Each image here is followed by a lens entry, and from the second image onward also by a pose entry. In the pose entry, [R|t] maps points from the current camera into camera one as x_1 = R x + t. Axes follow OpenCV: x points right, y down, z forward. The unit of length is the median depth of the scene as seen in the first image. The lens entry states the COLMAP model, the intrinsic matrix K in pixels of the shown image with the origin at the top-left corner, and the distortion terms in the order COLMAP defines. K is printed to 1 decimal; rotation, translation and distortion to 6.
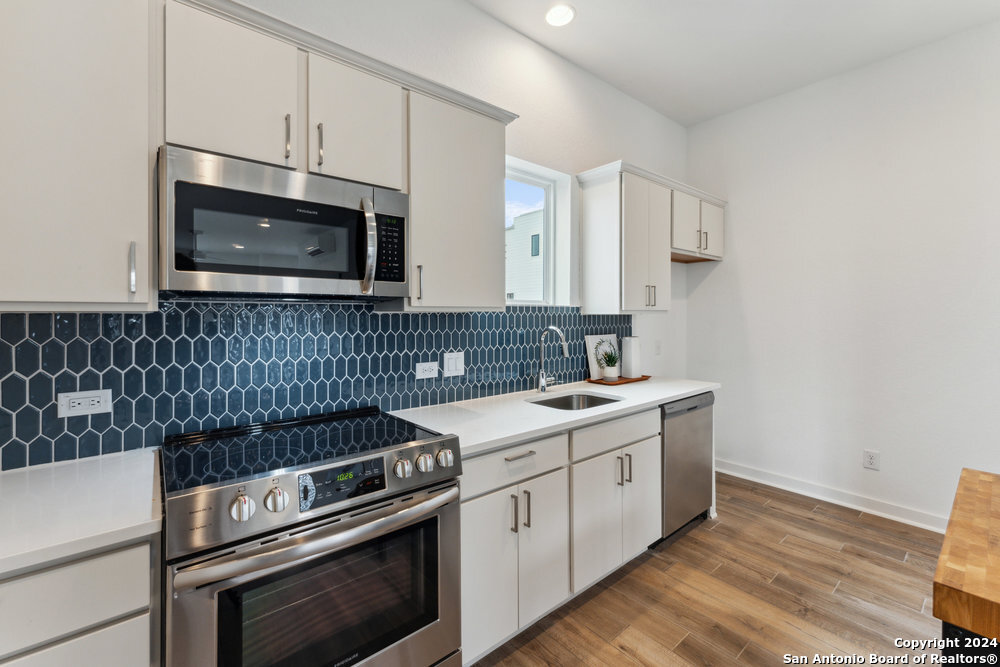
lens RADIAL K [[411.0, 0, 500.1], [0, 411.0, 319.2], [0, 0, 1]] dist [0.001342, 0.000203]
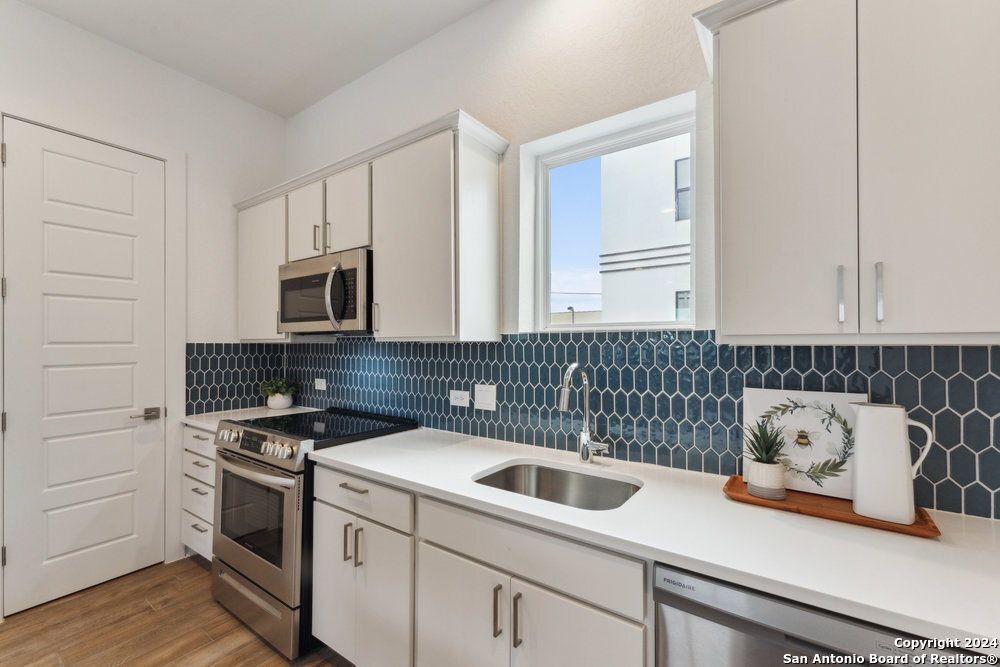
lens RADIAL K [[414.7, 0, 469.7], [0, 414.7, 338.7], [0, 0, 1]] dist [0.001411, -0.000128]
pose [[0.242888, -0.017237, -0.969901, 0.805945], [-0.016230, 0.999630, -0.021830, -0.003021], [0.969919, 0.021044, 0.242518, 0.736337]]
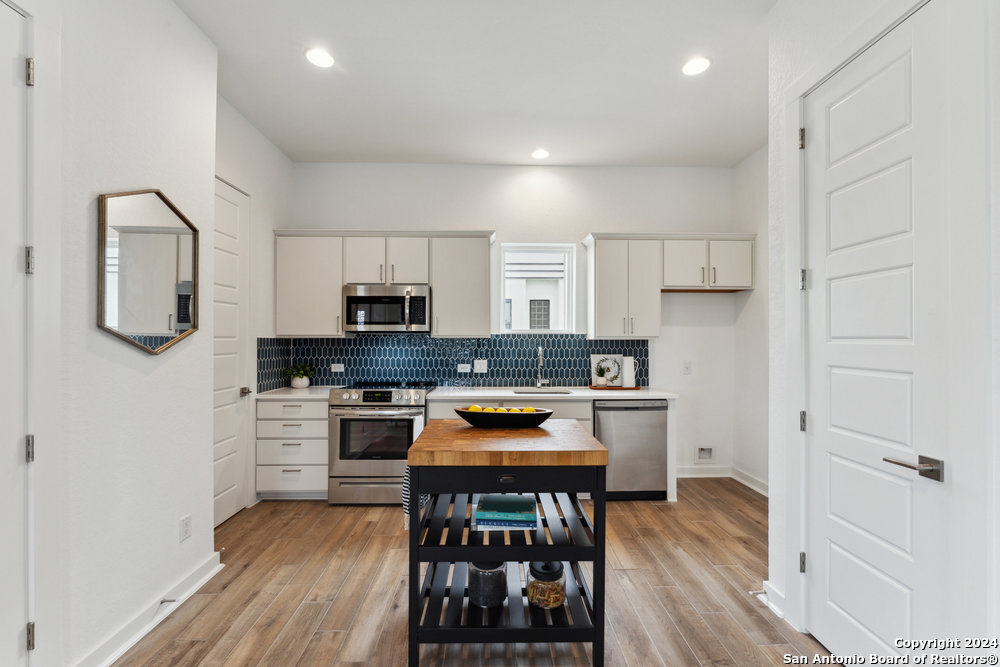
lens RADIAL K [[406.8, 0, 500.0], [0, 406.8, 337.0], [0, 0, 1]] dist [-0.000736, 0.000049]
pose [[0.783242, -0.008342, -0.621661, 1.094077], [-0.008781, 0.999662, -0.024478, 0.022489], [0.621655, 0.024631, 0.782904, -0.375912]]
